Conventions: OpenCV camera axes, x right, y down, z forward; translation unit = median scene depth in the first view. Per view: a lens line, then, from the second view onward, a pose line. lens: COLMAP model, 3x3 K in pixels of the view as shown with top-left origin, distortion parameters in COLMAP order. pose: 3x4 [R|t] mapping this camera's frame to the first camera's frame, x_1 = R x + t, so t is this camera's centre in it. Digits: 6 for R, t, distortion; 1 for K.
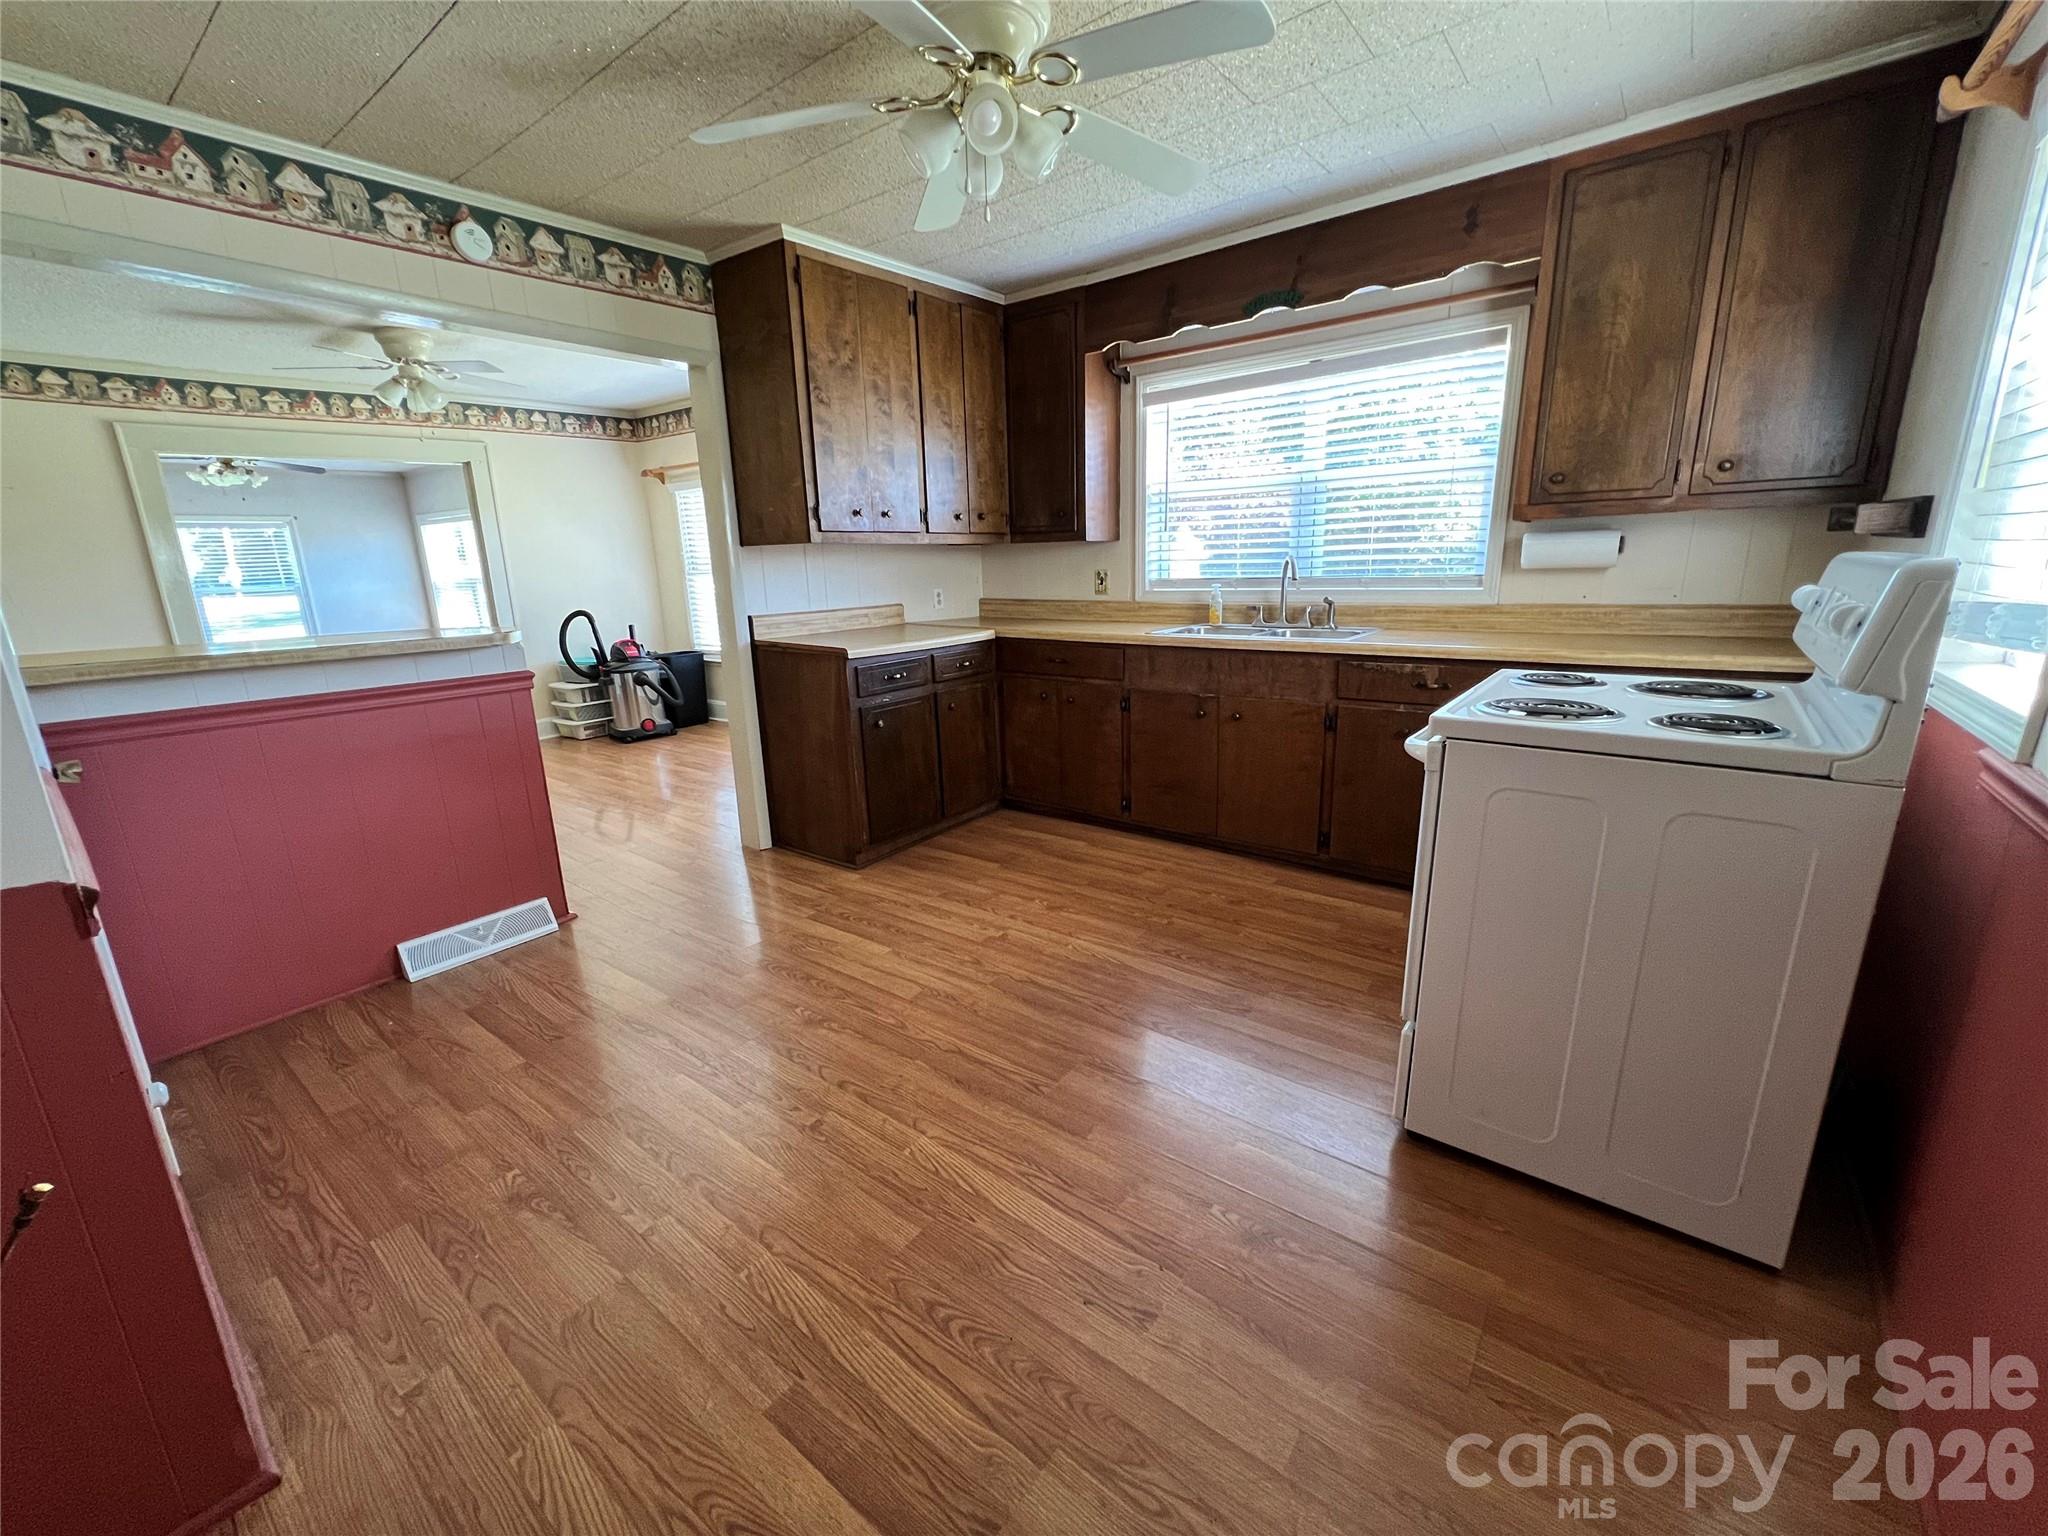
lens RADIAL K [[822.0, 0, 1021.1], [0, 822.0, 763.9], [0, 0, 1]] dist [-0.001126, 0.000041]
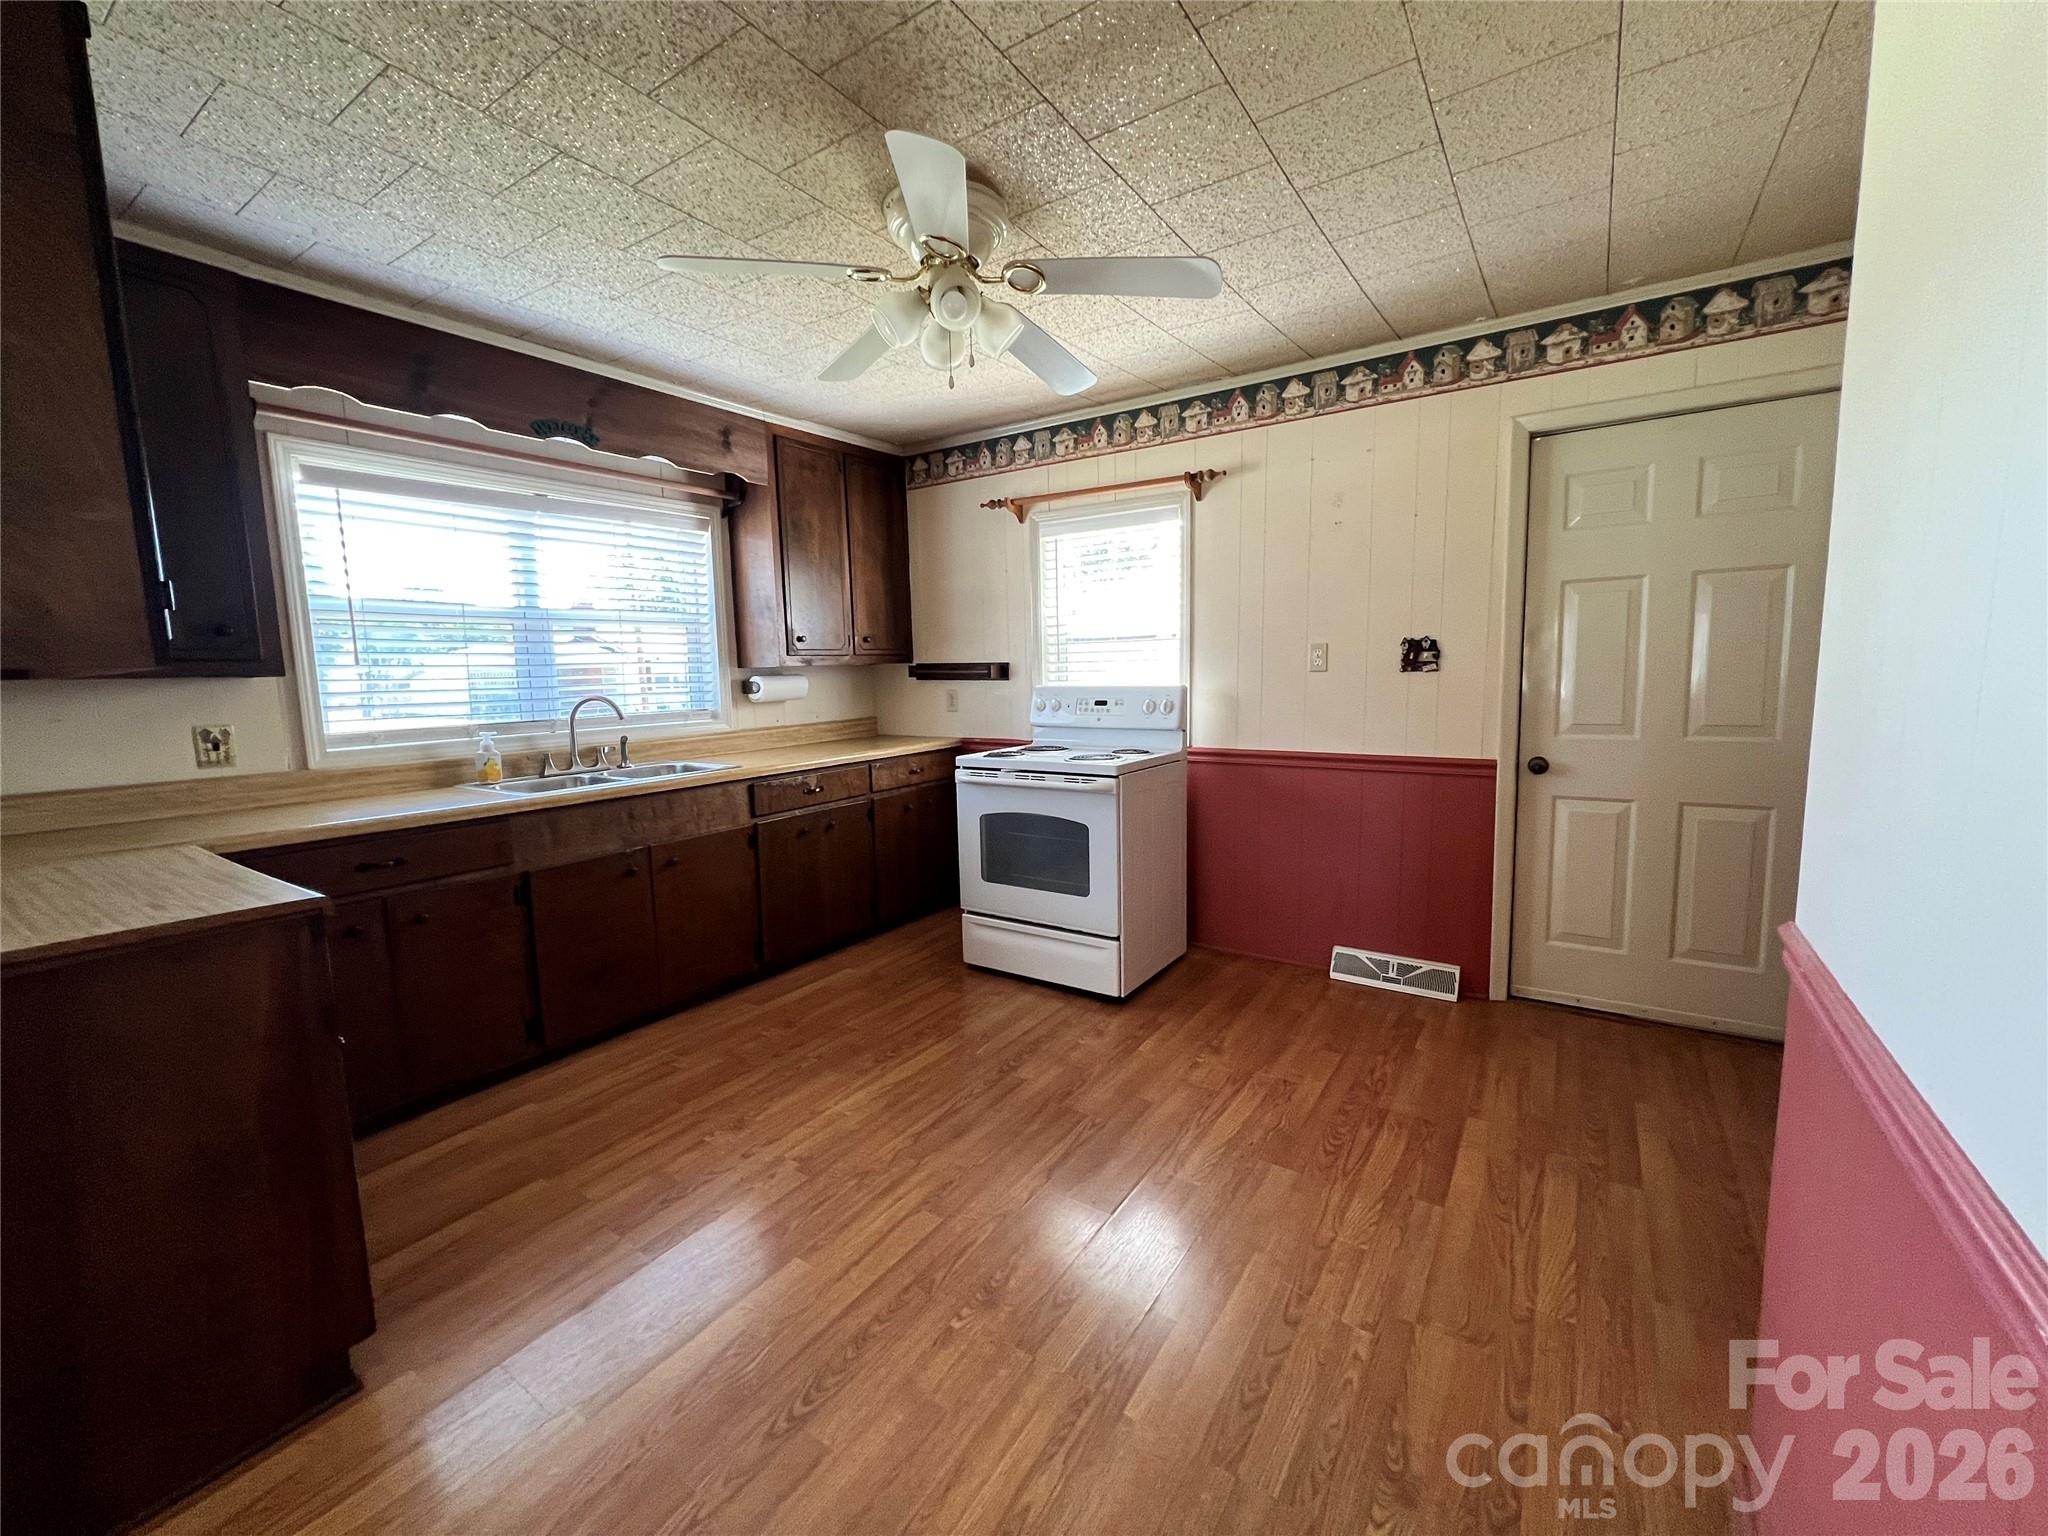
lens RADIAL K [[822.0, 0, 1021.1], [0, 822.0, 763.9], [0, 0, 1]] dist [-0.001126, 0.000041]
pose [[-0.066872, -0.087942, 0.993878, -0.722248], [0.264674, 0.958859, 0.102652, -0.164655], [-0.962017, 0.269918, -0.040844, 0.666961]]
